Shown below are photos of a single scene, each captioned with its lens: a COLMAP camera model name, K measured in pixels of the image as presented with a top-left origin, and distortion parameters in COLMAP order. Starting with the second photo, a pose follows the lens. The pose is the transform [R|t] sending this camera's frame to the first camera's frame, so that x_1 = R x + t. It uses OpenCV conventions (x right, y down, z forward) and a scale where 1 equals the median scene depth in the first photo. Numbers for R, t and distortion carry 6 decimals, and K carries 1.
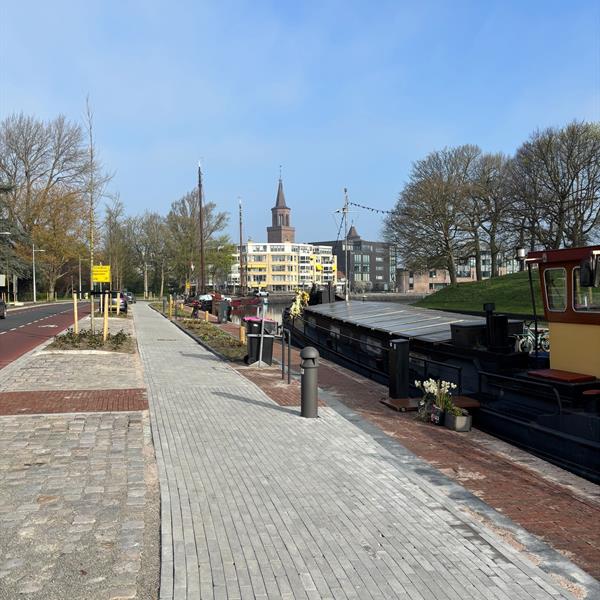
lens RADIAL K [[601.3, 0, 301.5], [0, 601.3, 305.9], [0, 0, 1]] dist [0.061459, -0.046469]
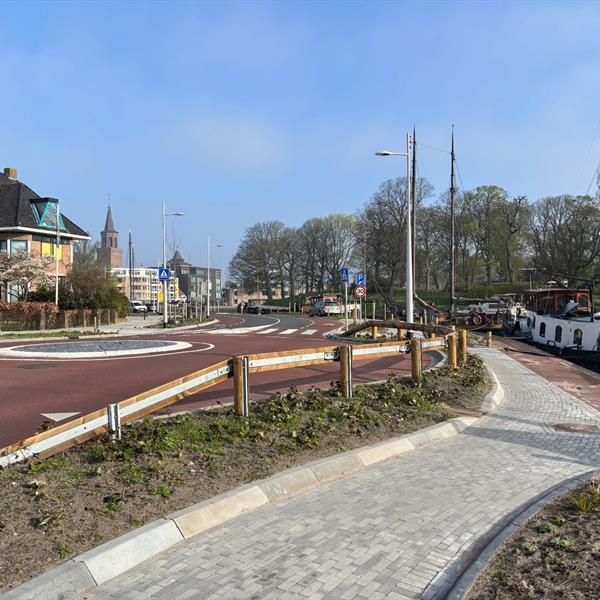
lens RADIAL K [[601.3, 0, 301.5], [0, 601.3, 305.9], [0, 0, 1]] dist [0.061459, -0.046469]
pose [[0.948042, -0.002095, 0.318139, -0.119872], [0.010626, 0.999629, -0.025083, 0.014732], [-0.317969, 0.027160, 0.947712, -0.376958]]
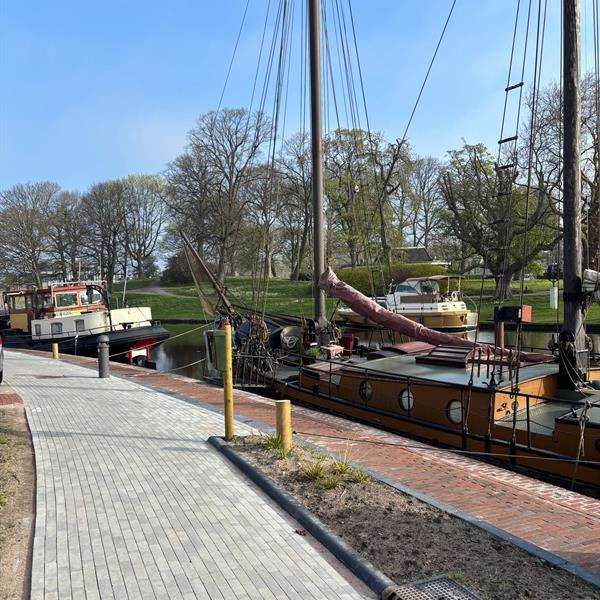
lens RADIAL K [[601.3, 0, 301.5], [0, 601.3, 305.9], [0, 0, 1]] dist [0.061459, -0.046469]
pose [[0.818621, -0.037555, 0.573105, -0.009288], [0.048248, 0.998829, -0.003465, 0.005815], [-0.572304, 0.030487, 0.819474, -0.152226]]
